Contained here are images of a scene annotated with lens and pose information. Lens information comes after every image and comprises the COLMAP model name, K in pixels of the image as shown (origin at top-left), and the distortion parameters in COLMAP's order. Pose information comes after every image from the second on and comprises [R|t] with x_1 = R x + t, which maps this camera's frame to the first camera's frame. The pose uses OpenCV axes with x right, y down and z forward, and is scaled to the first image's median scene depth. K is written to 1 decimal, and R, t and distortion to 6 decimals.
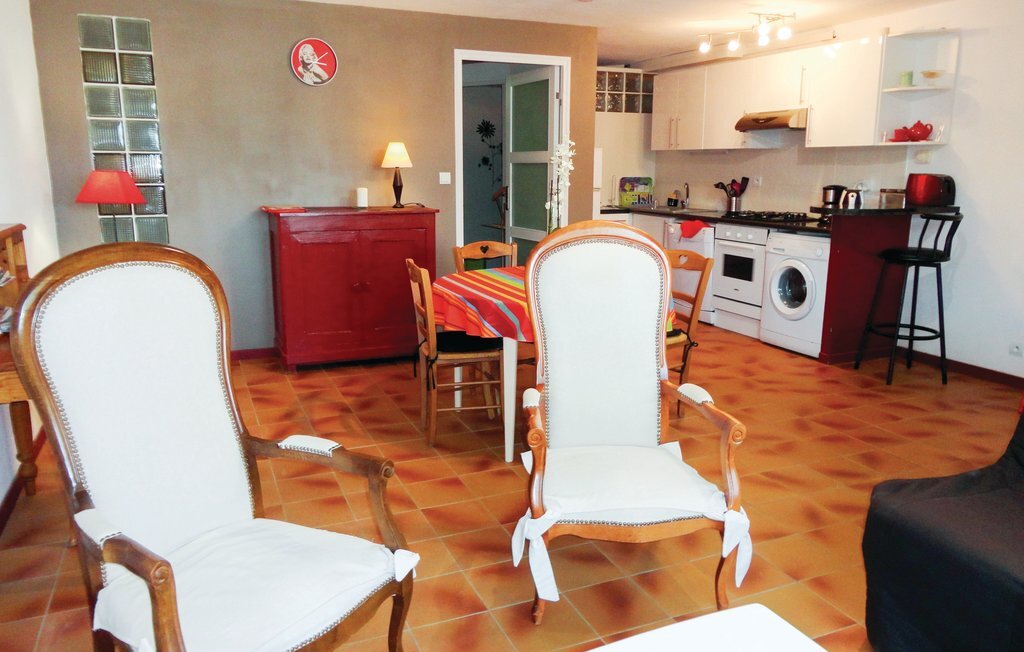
lens RADIAL K [[740.3, 0, 513.5], [0, 740.3, 325.1], [0, 0, 1]] dist [-0.014319, 0.003387]
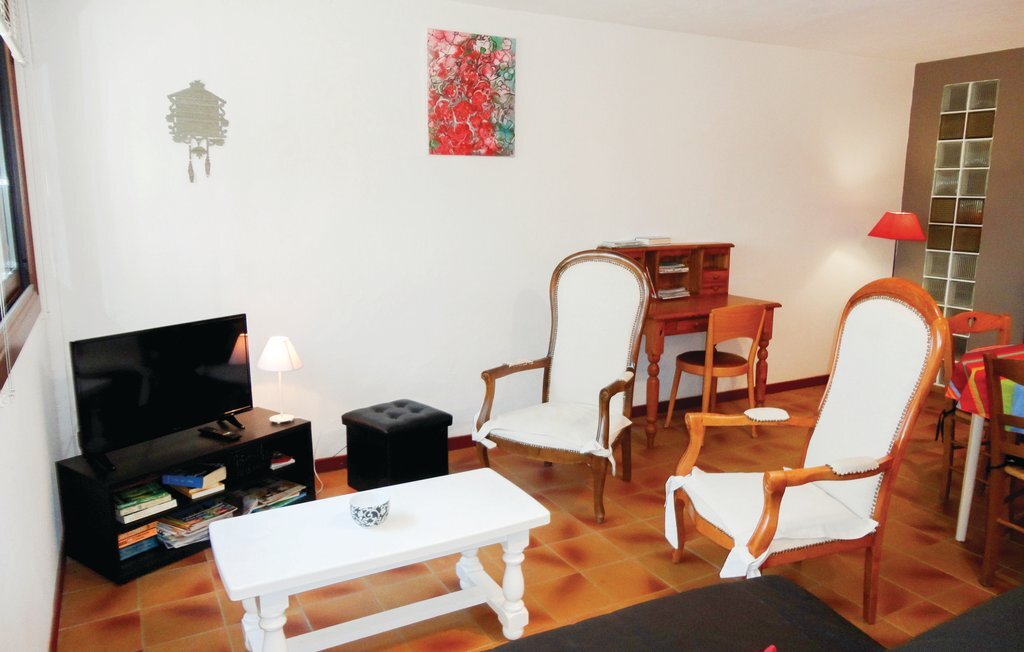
lens RADIAL K [[740.3, 0, 511.6], [0, 740.3, 328.6], [0, 0, 1]] dist [-0.014319, 0.003387]
pose [[0.066330, 0.186392, -0.980234, 0.629262], [-0.214141, 0.962166, 0.168466, -0.082892], [0.974548, 0.198734, 0.103734, 0.244109]]
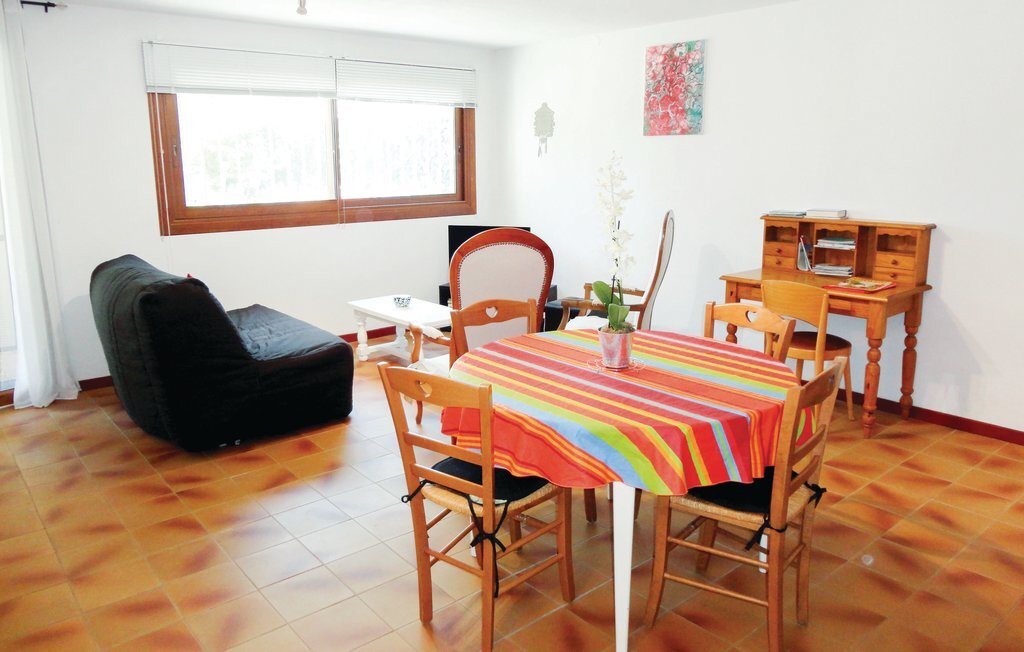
lens RADIAL K [[740.3, 0, 516.0], [0, 740.3, 317.4], [0, 0, 1]] dist [-0.014319, 0.003387]
pose [[-0.959790, 0.057339, -0.274802, 0.287748], [-0.060176, 0.914138, 0.400913, -0.320185], [0.274195, 0.401328, -0.873930, 1.352904]]
